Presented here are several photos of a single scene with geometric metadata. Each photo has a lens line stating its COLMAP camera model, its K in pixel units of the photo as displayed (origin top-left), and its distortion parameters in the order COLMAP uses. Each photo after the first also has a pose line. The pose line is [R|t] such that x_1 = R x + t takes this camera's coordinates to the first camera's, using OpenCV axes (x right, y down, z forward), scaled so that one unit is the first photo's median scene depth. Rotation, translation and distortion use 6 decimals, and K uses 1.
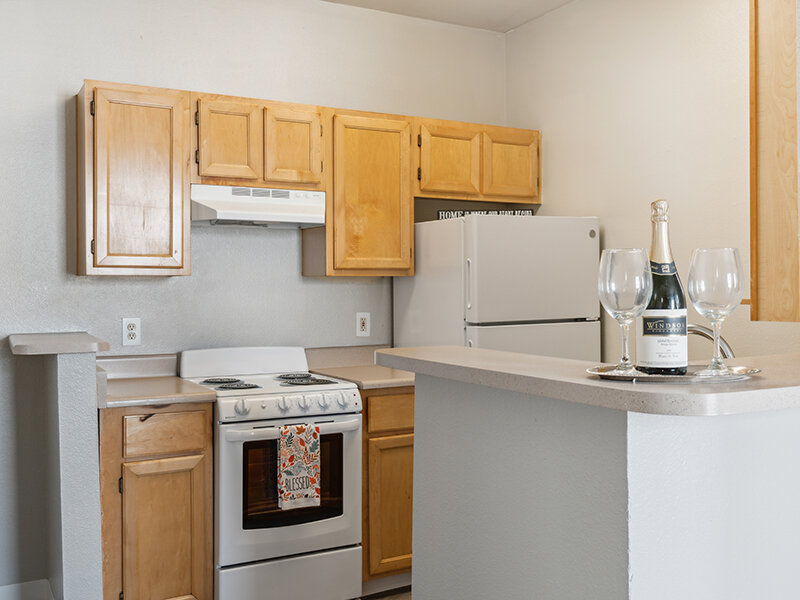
lens RADIAL K [[721.0, 0, 399.9], [0, 721.0, 298.5], [0, 0, 1]] dist [0.005981, 0.006601]
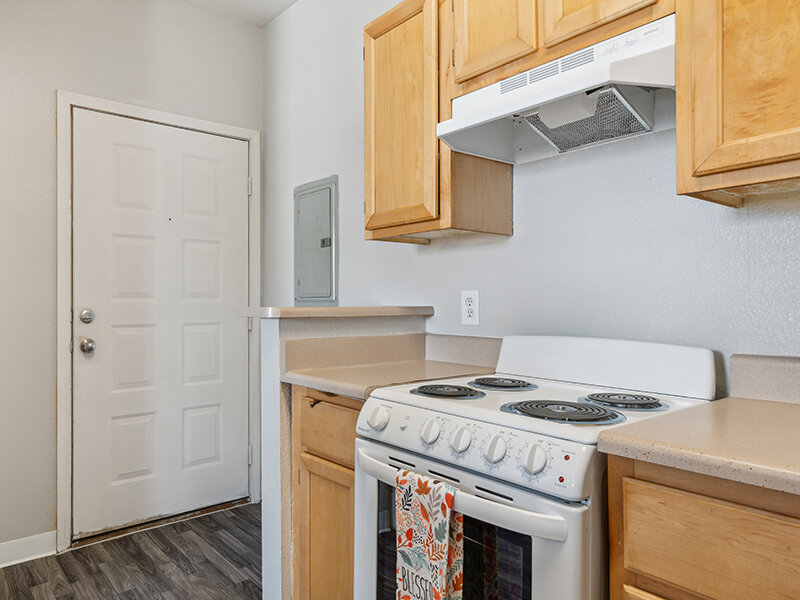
lens RADIAL K [[538.4, 0, 399.7], [0, 538.4, 301.3], [0, 0, 1]] dist [0.003230, 0.001150]
pose [[0.184449, -0.007573, -0.982813, 0.242409], [-0.006678, 0.999938, -0.008958, 0.050130], [0.982819, 0.008215, 0.184387, 0.900718]]
